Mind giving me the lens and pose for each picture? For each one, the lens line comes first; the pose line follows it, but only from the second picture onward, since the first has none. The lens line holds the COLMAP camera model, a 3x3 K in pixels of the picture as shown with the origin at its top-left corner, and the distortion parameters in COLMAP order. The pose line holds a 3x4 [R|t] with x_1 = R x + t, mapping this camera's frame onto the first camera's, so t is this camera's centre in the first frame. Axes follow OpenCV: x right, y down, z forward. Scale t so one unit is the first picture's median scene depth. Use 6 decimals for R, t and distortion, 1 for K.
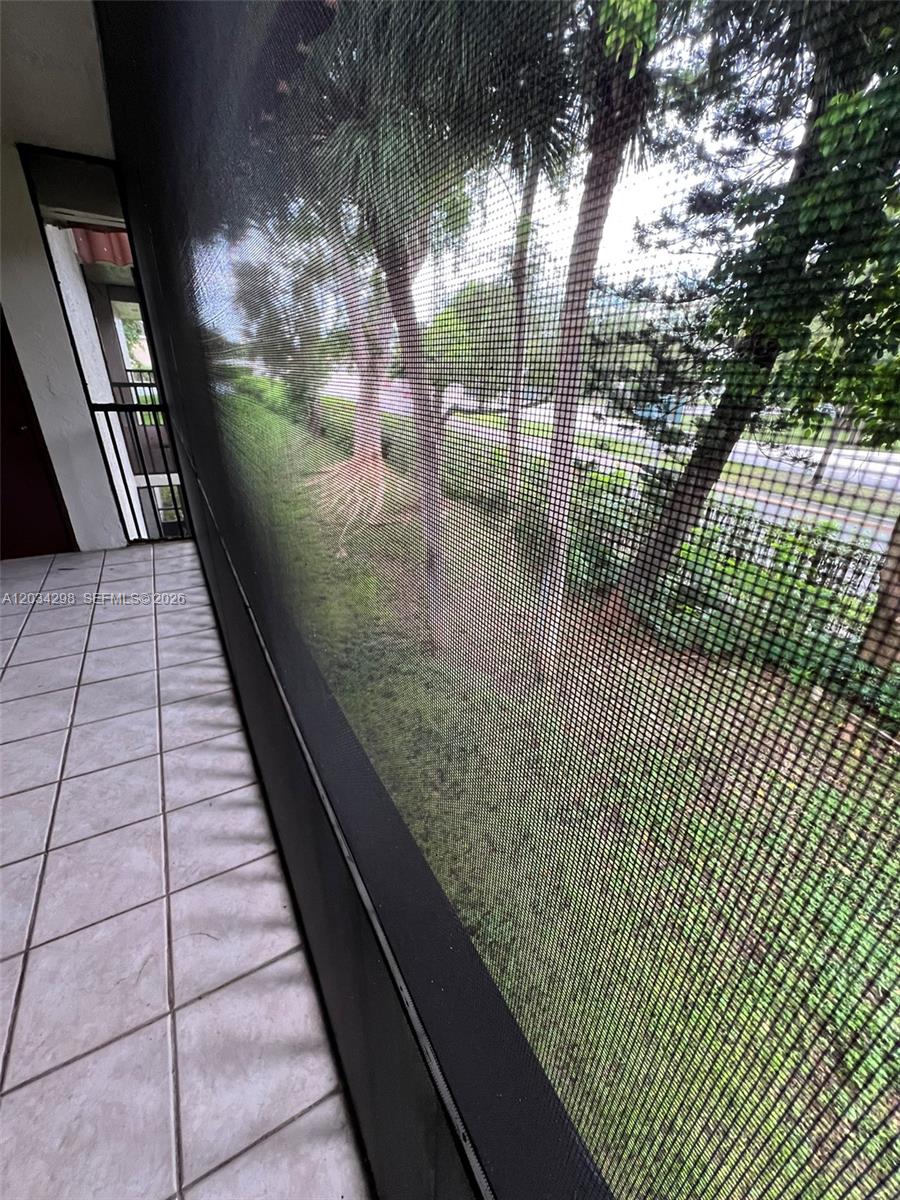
lens RADIAL K [[485.8, 0, 450.0], [0, 485.8, 600.0], [0, 0, 1]] dist [0.001052, 0.000101]
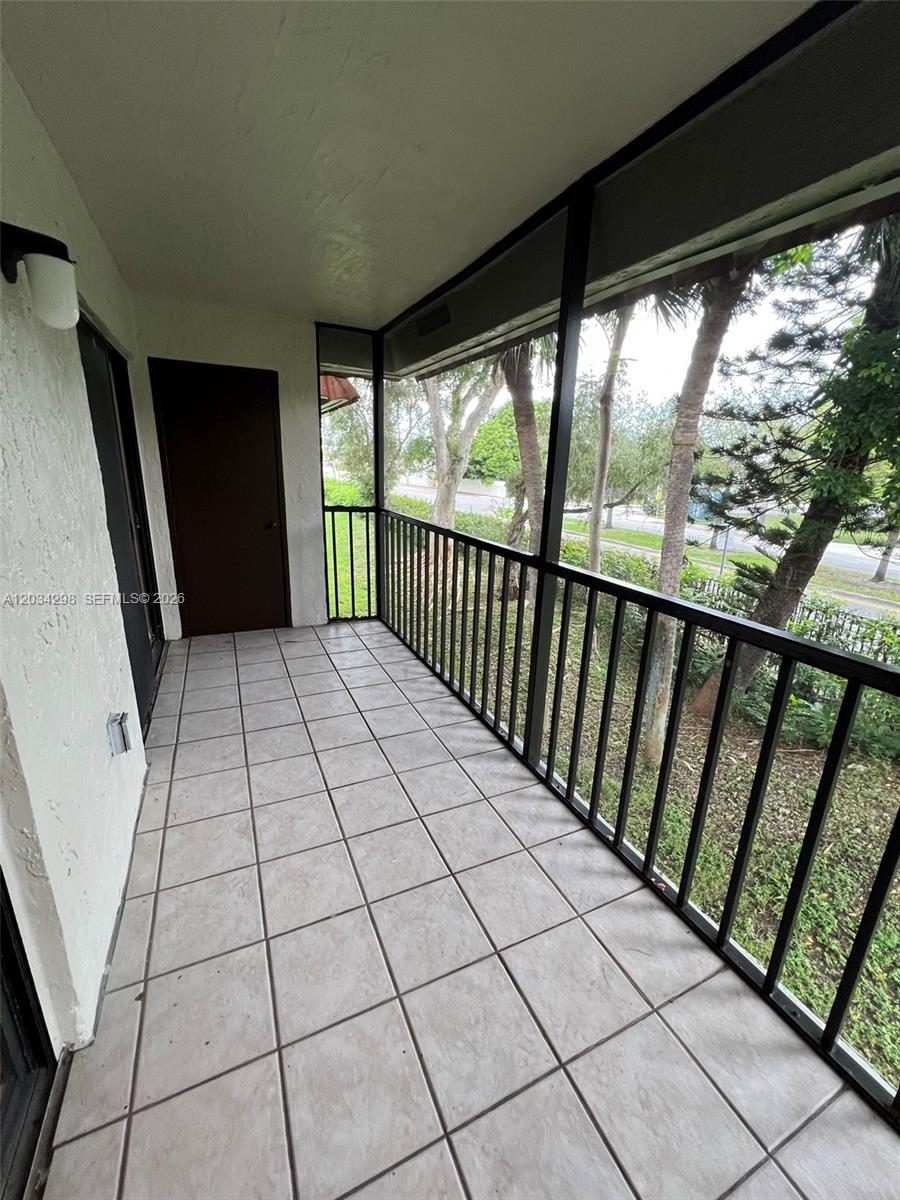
lens RADIAL K [[485.8, 0, 450.0], [0, 485.8, 600.0], [0, 0, 1]] dist [0.001052, 0.000101]
pose [[0.997117, 0.026268, -0.071190, -0.165549], [-0.038808, 0.982727, -0.180948, 0.016599], [0.065207, 0.183189, 0.980913, -0.060640]]
